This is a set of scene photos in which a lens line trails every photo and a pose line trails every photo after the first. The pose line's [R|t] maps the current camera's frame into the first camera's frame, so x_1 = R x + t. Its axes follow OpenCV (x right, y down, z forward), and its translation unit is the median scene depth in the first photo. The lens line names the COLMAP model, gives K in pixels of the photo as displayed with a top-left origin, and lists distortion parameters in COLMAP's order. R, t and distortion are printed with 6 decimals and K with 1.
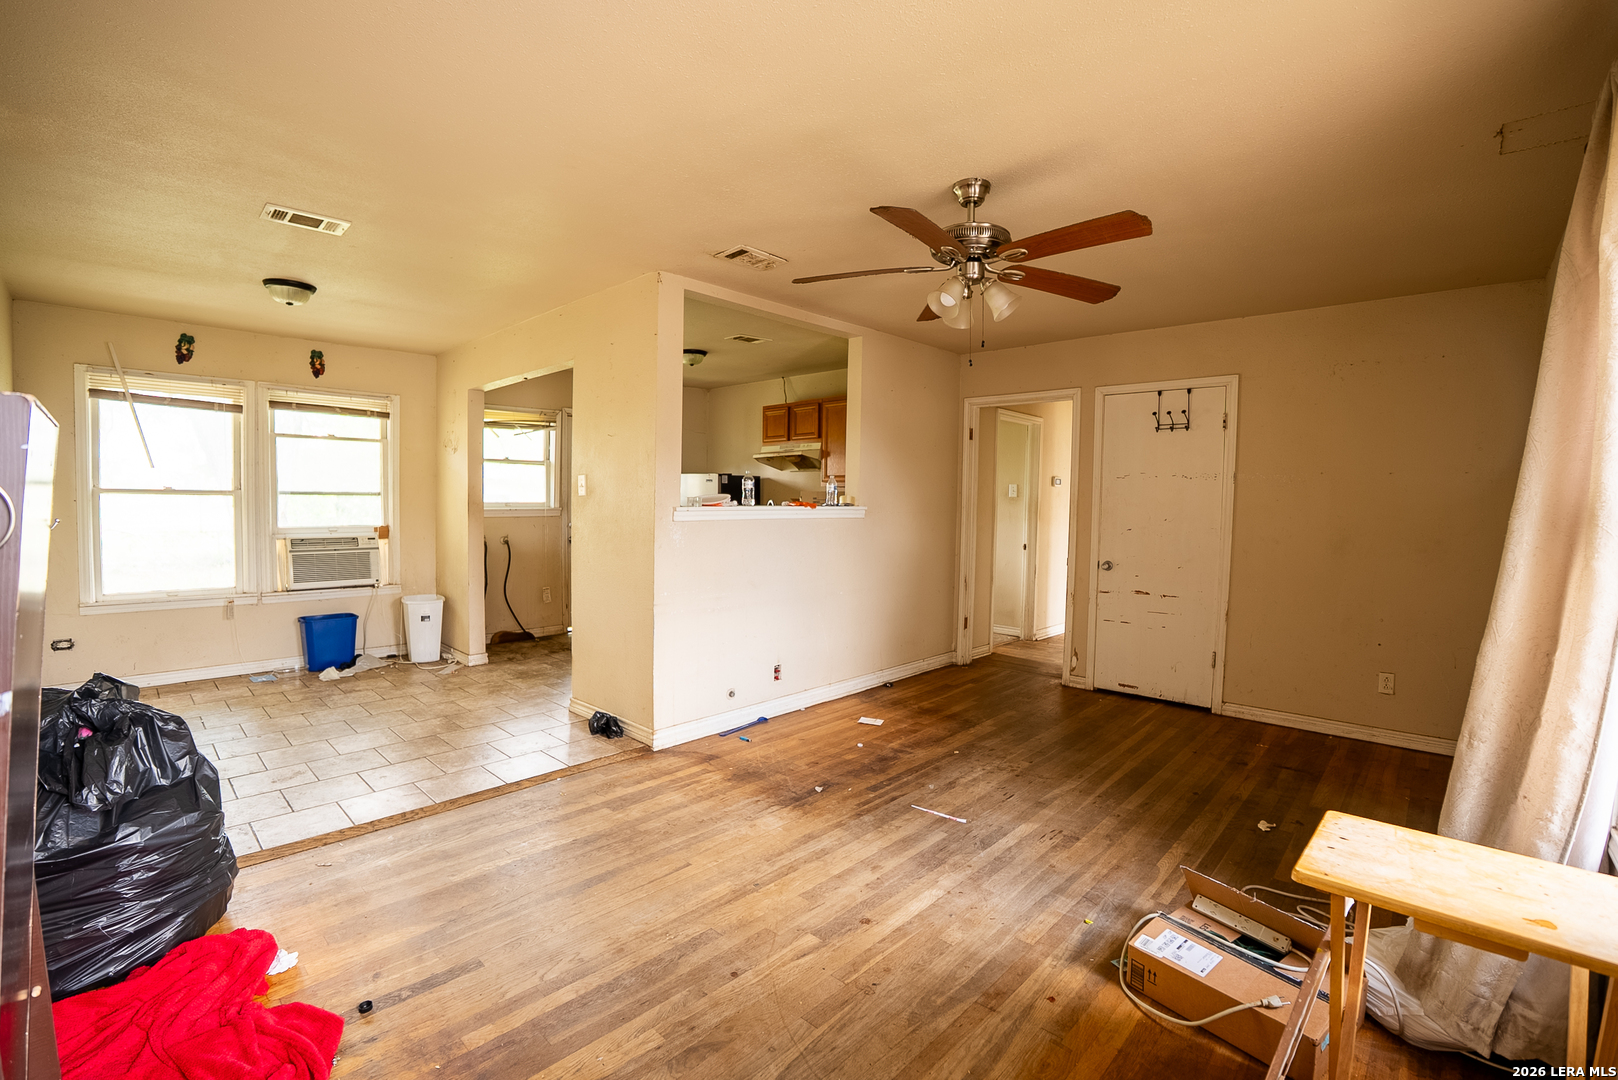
lens RADIAL K [[710.7, 0, 811.9], [0, 710.7, 536.8], [0, 0, 1]] dist [-0.061921, 0.000522]
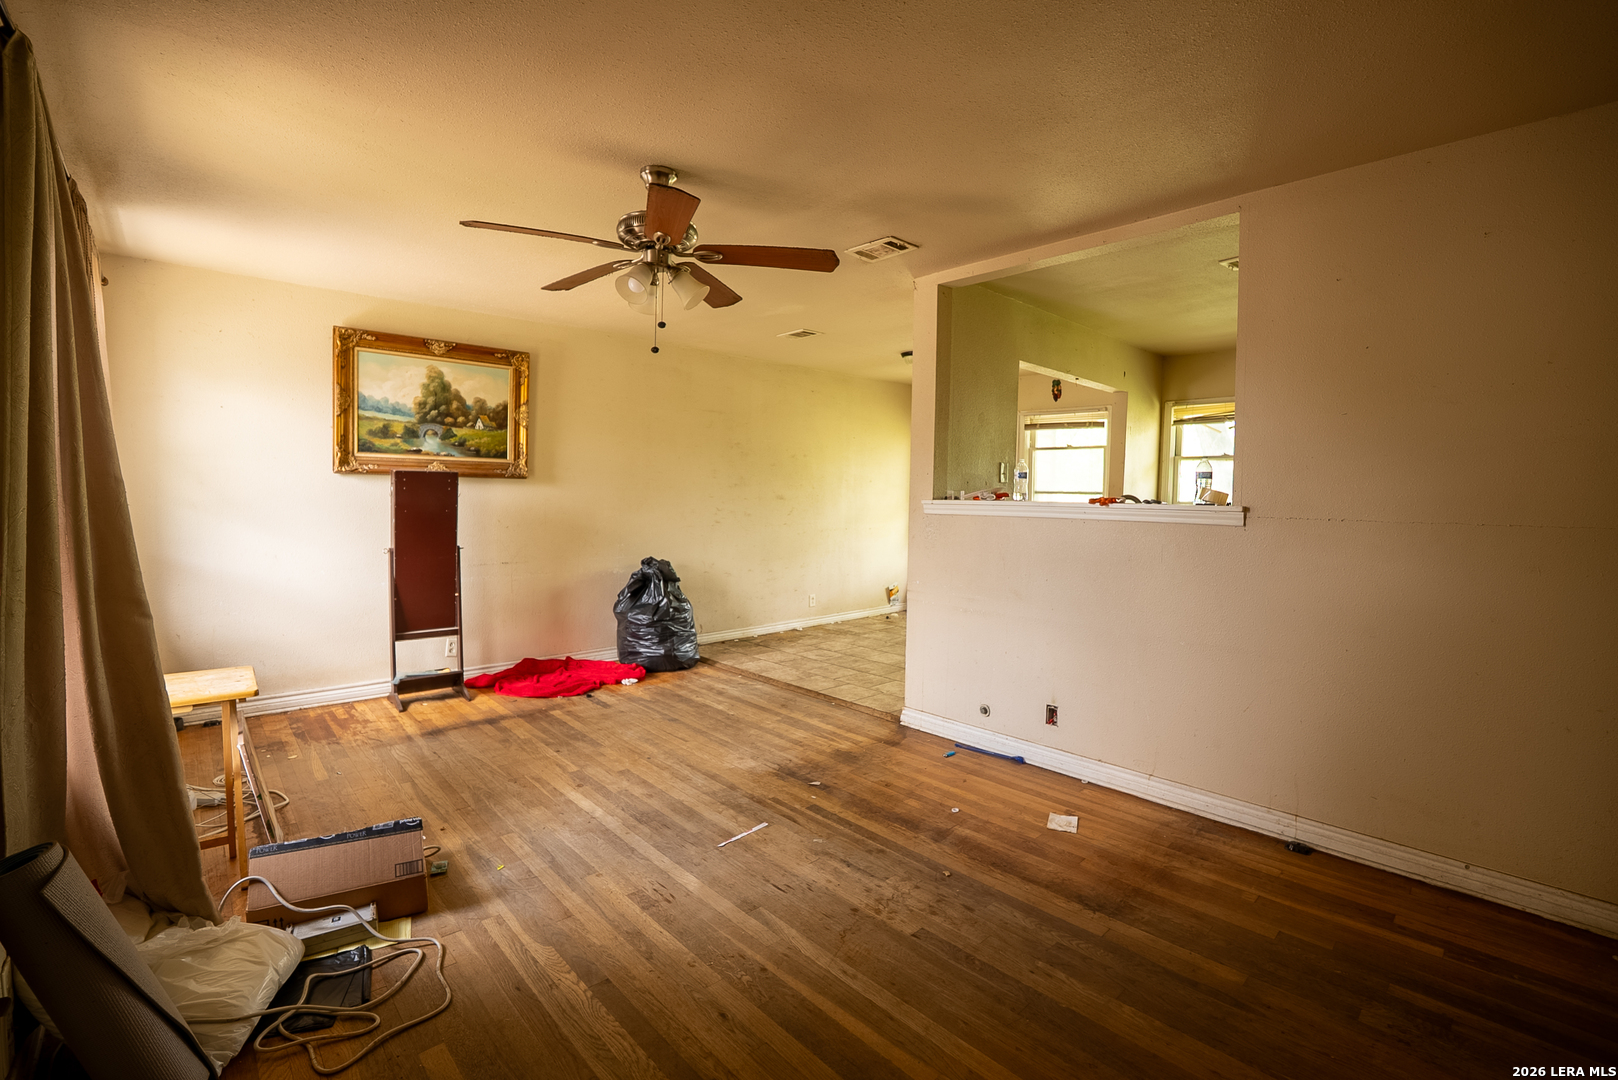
lens RADIAL K [[710.7, 0, 811.9], [0, 710.7, 536.8], [0, 0, 1]] dist [-0.061921, 0.000522]
pose [[-0.066795, 0.048023, -0.996610, 0.959899], [-0.061913, 0.996717, 0.052178, -0.036330], [0.995844, 0.065189, -0.063602, 1.019699]]
